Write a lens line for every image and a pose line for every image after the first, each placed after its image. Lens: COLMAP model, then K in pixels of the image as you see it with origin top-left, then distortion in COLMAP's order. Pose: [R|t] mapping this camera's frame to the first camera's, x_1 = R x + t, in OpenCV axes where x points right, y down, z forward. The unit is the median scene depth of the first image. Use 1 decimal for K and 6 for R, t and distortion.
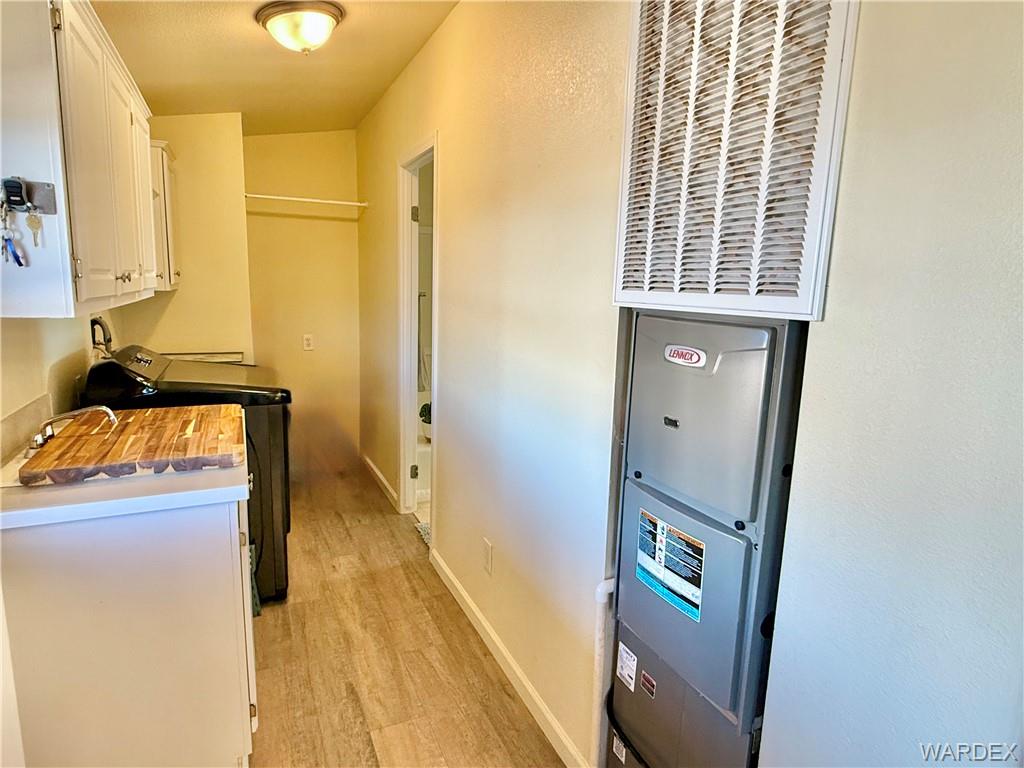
lens RADIAL K [[585.0, 0, 514.3], [0, 585.0, 383.4], [0, 0, 1]] dist [-0.013445, 0.002794]
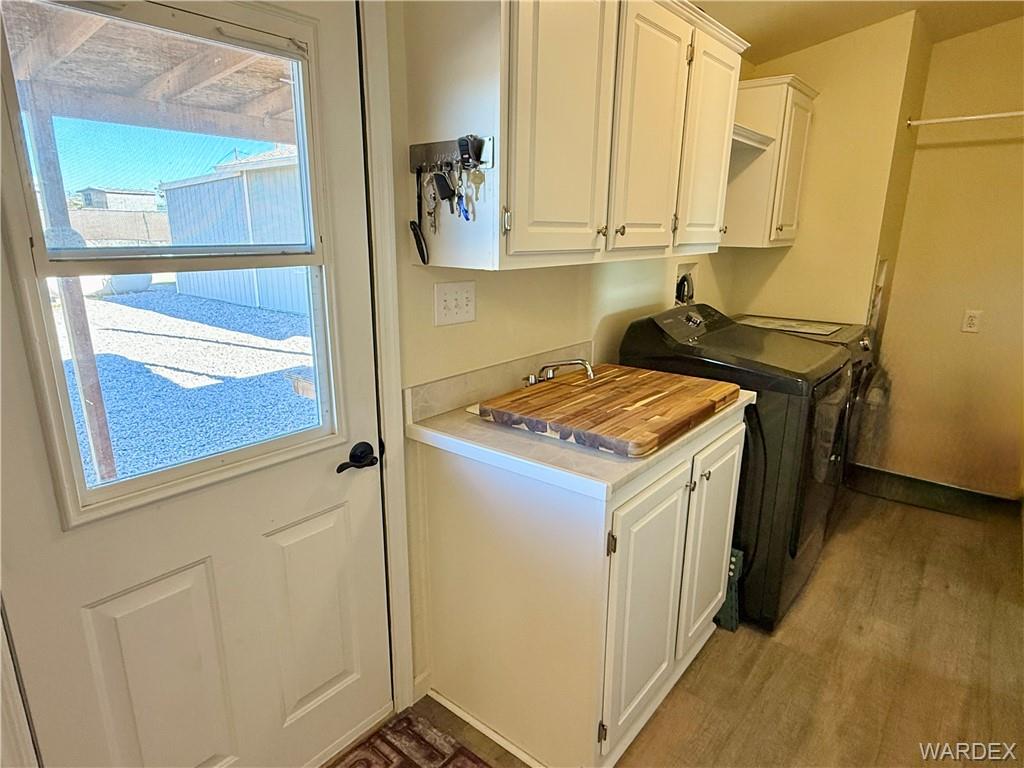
lens RADIAL K [[585.0, 0, 507.9], [0, 585.0, 384.4], [0, 0, 1]] dist [-0.013445, 0.002794]
pose [[0.416612, 0.202097, -0.886336, 0.164563], [-0.141793, 0.977490, 0.156233, -0.065034], [0.897958, 0.060588, 0.435890, 0.472256]]
